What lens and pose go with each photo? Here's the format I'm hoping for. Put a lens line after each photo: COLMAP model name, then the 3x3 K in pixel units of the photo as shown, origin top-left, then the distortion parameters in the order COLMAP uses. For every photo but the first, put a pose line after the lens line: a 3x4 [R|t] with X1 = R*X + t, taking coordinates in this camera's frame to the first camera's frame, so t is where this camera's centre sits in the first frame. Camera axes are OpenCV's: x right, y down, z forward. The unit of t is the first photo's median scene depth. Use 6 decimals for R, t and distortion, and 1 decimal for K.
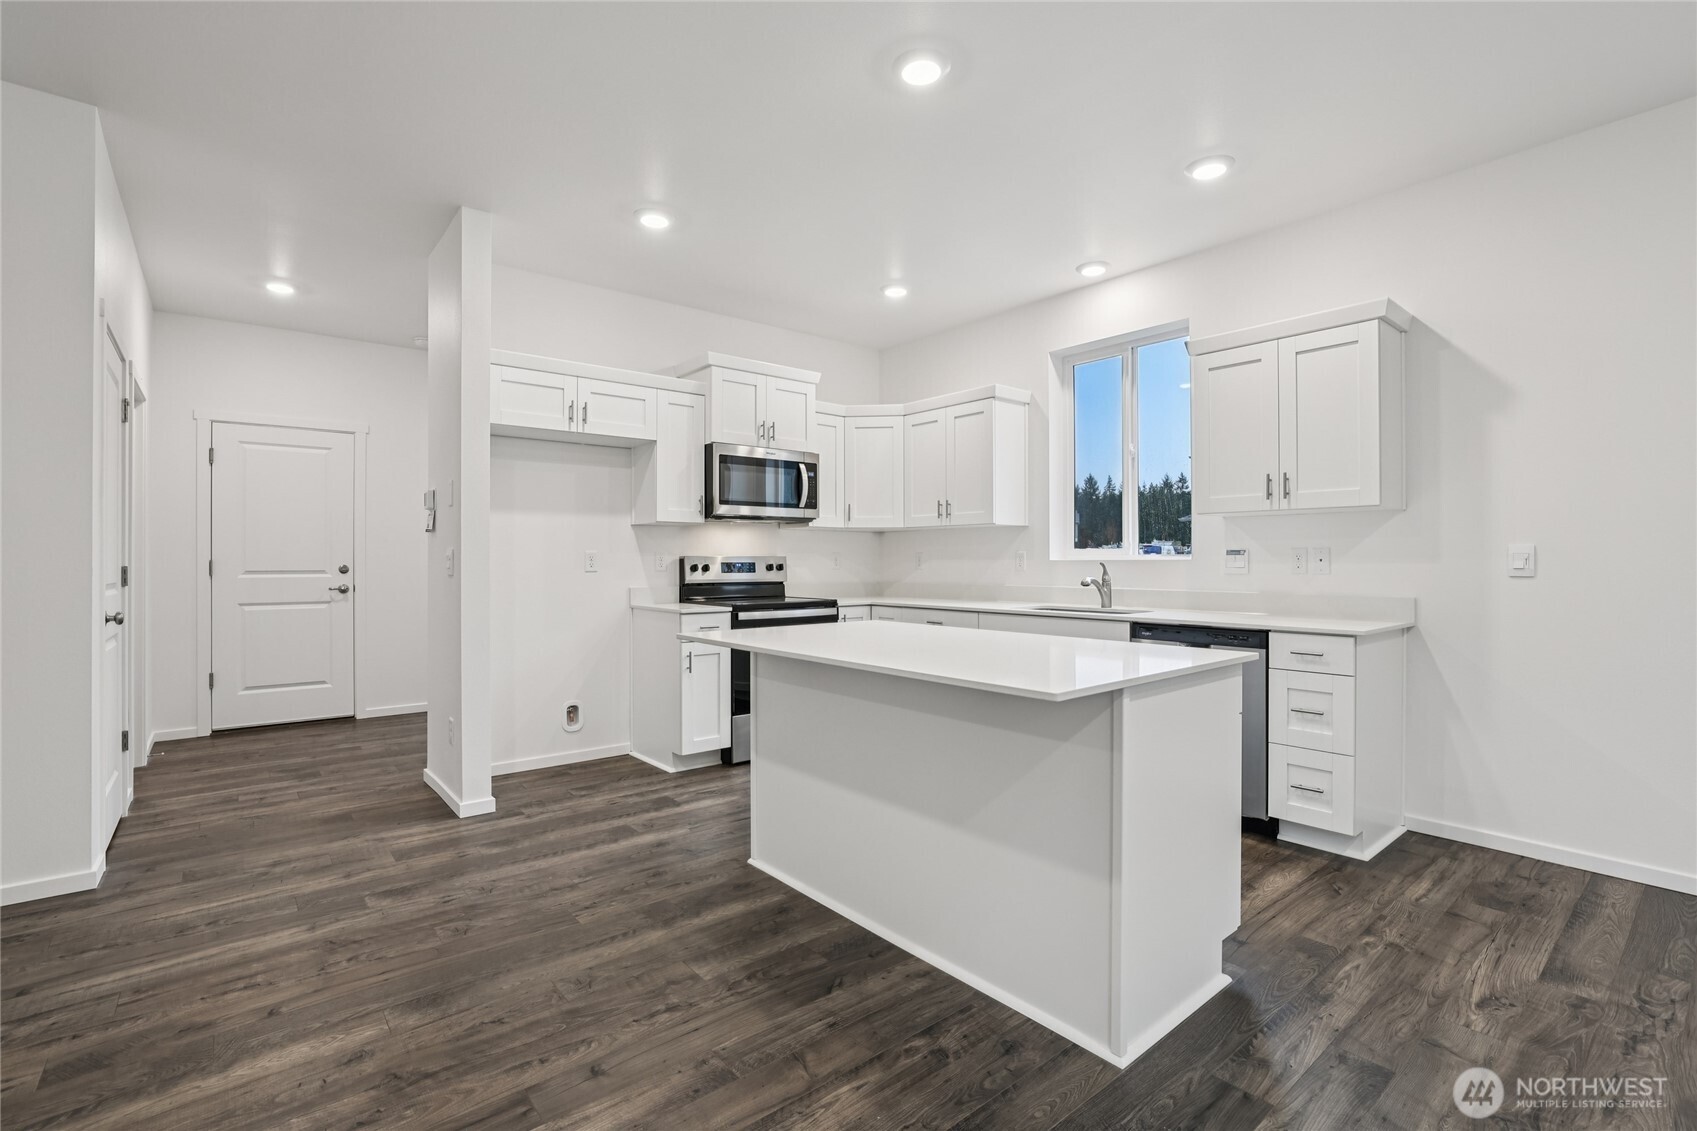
lens RADIAL K [[766.5, 0, 840.4], [0, 766.5, 560.9], [0, 0, 1]] dist [-0.040189, 0.018088]
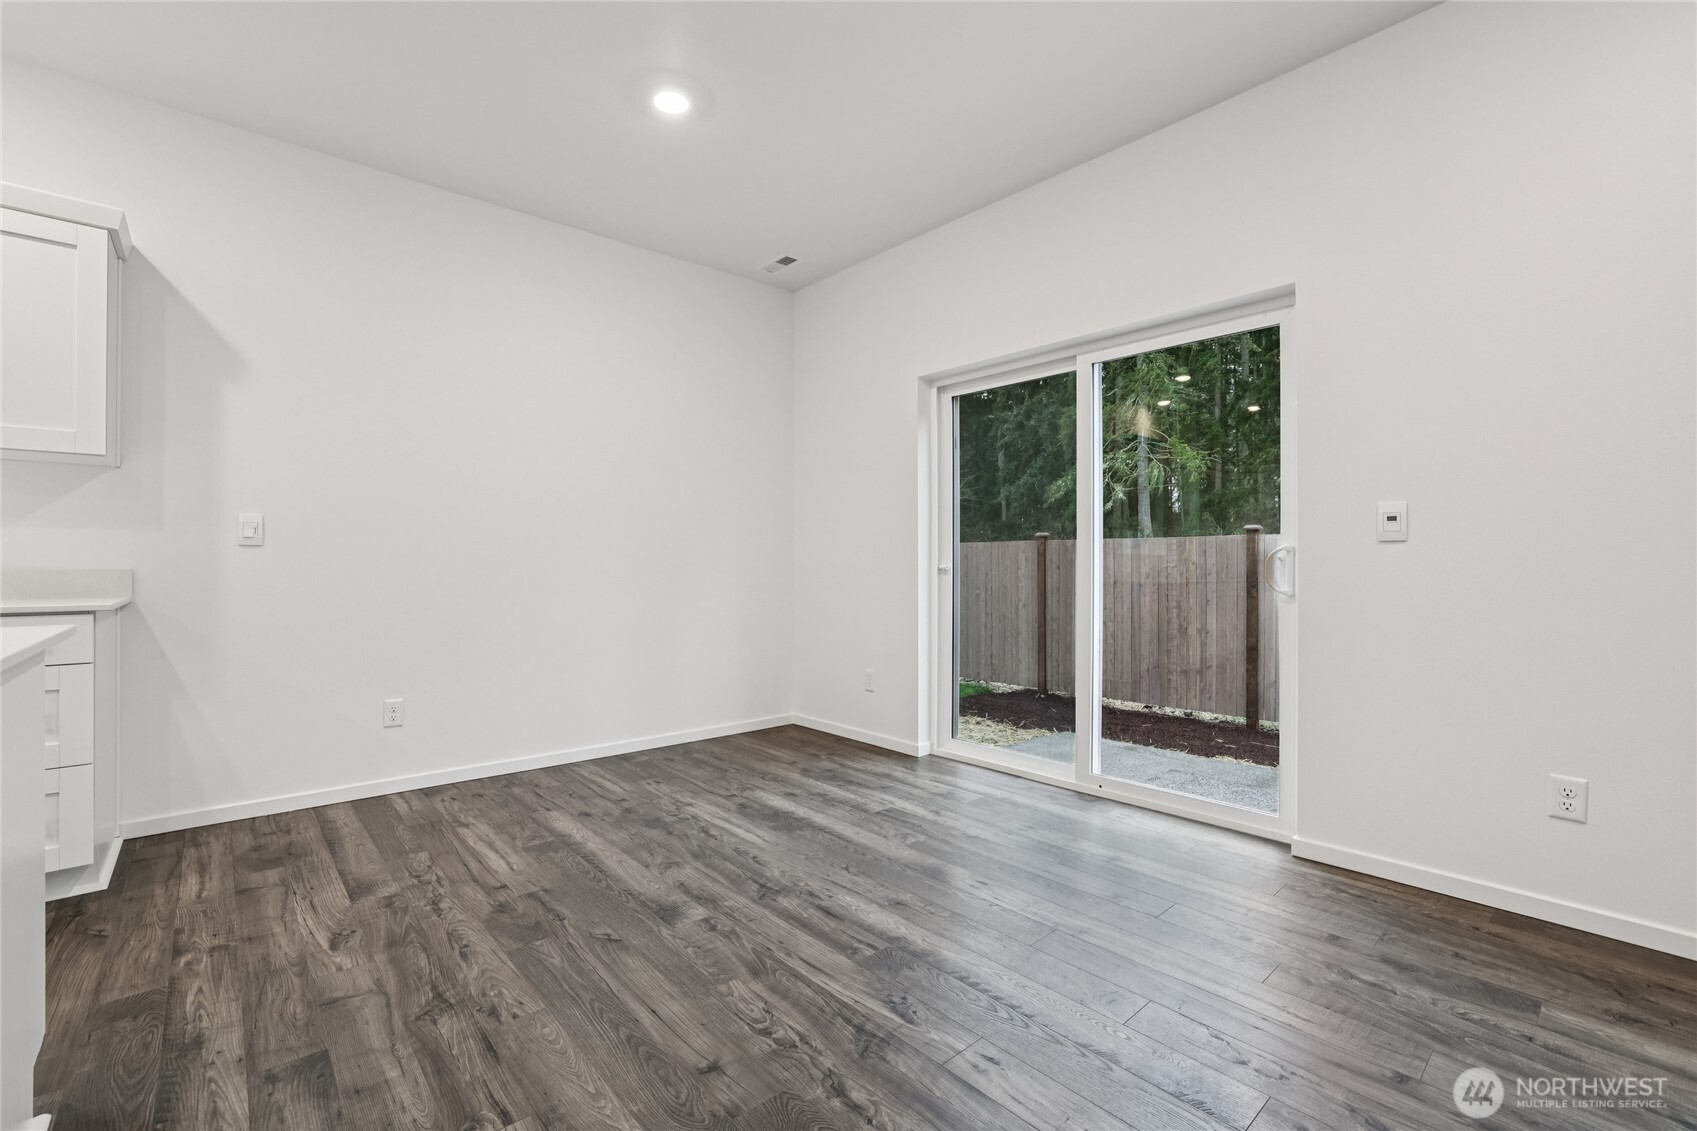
lens RADIAL K [[731.3, 0, 843.4], [0, 731.3, 561.7], [0, 0, 1]] dist [-0.044597, 0.016588]
pose [[-0.035973, 0.006195, 0.999334, -0.092625], [-0.001139, 0.999980, -0.006240, 0.046331], [-0.999352, -0.001363, -0.035965, 0.217999]]
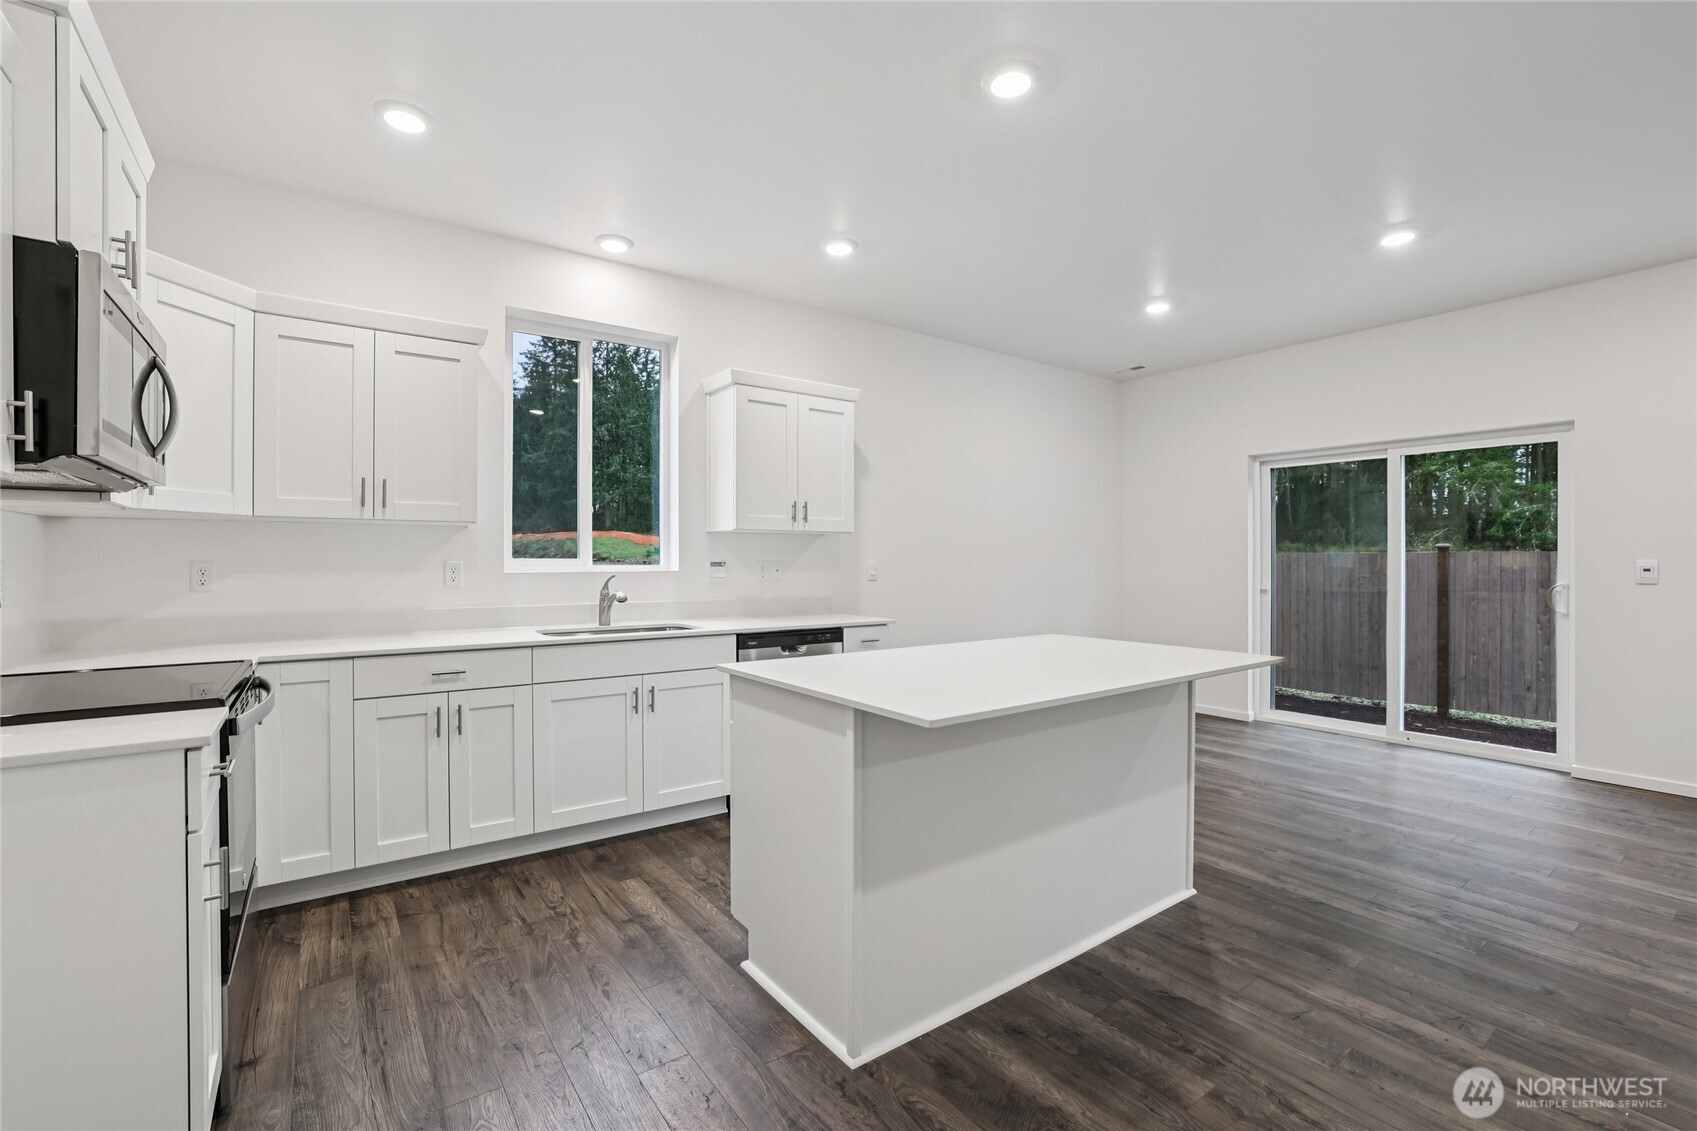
lens RADIAL K [[733.7, 0, 845.3], [0, 733.7, 560.8], [0, 0, 1]] dist [-0.043951, 0.017102]
pose [[0.059834, 0.001277, 0.998208, -0.681429], [-0.000505, 0.999999, -0.001249, -0.018761], [-0.998208, -0.000430, 0.059835, 0.931293]]
